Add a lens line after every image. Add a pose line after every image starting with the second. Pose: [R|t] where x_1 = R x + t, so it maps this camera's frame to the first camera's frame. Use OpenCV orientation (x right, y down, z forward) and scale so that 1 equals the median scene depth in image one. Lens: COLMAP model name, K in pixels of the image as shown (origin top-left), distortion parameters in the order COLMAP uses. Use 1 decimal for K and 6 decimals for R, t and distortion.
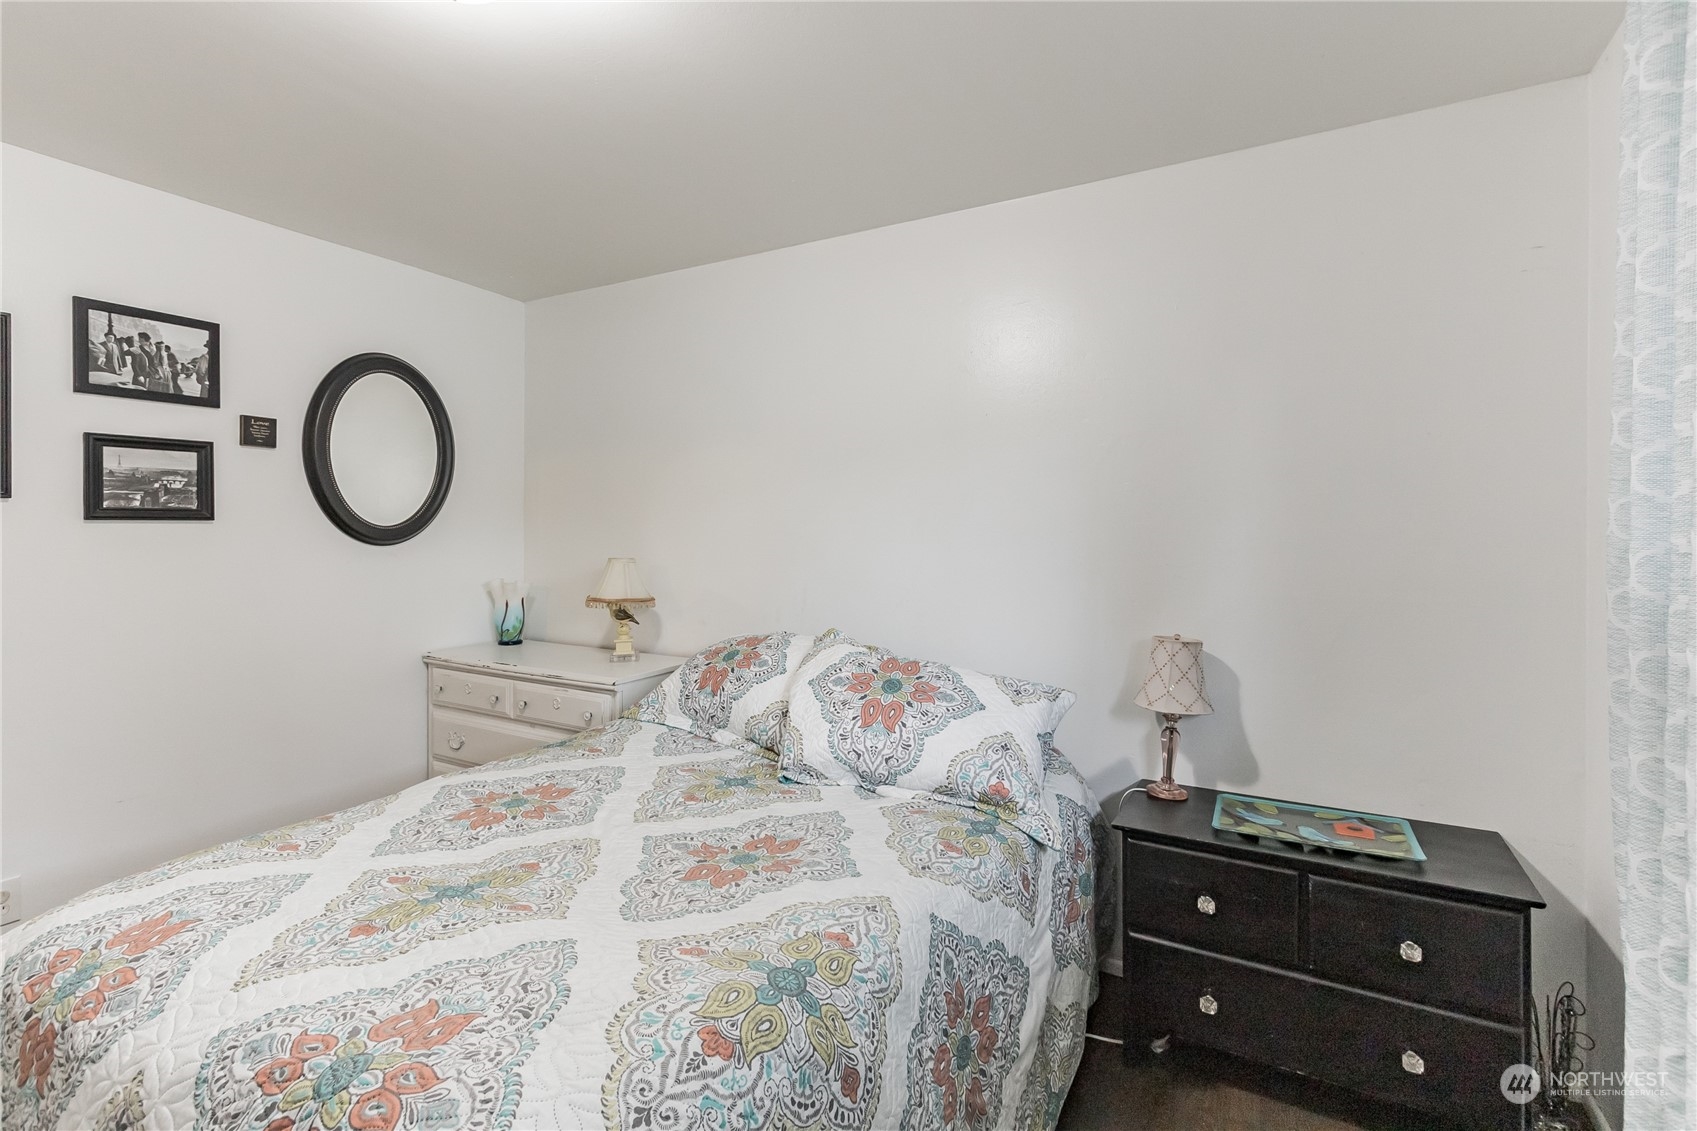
lens RADIAL K [[782.5, 0, 843.6], [0, 782.5, 556.9], [0, 0, 1]] dist [0.000341, 0.000460]
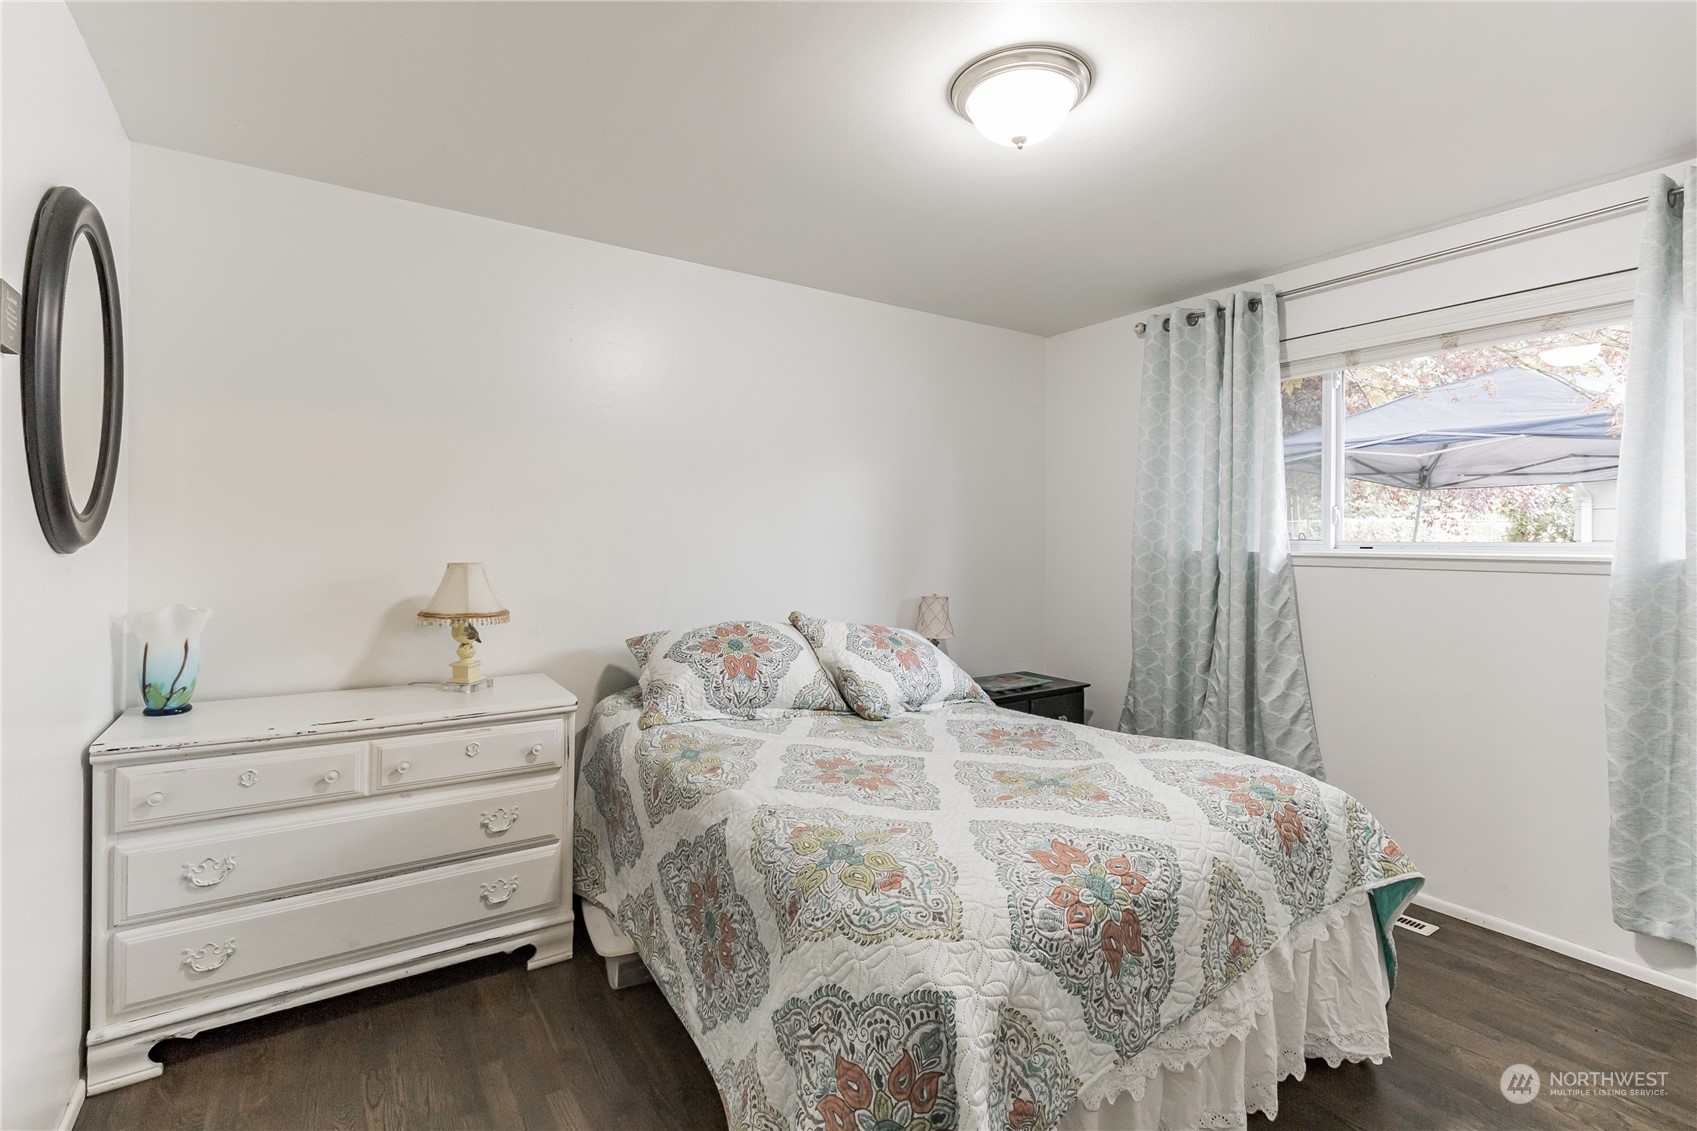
lens RADIAL K [[782.5, 0, 840.1], [0, 782.5, 551.5], [0, 0, 1]] dist [0.000341, 0.000460]
pose [[0.441281, -0.011134, 0.897300, -0.876326], [0.020177, 0.999793, 0.002484, -0.005857], [-0.897142, 0.017008, 0.441414, 0.308218]]
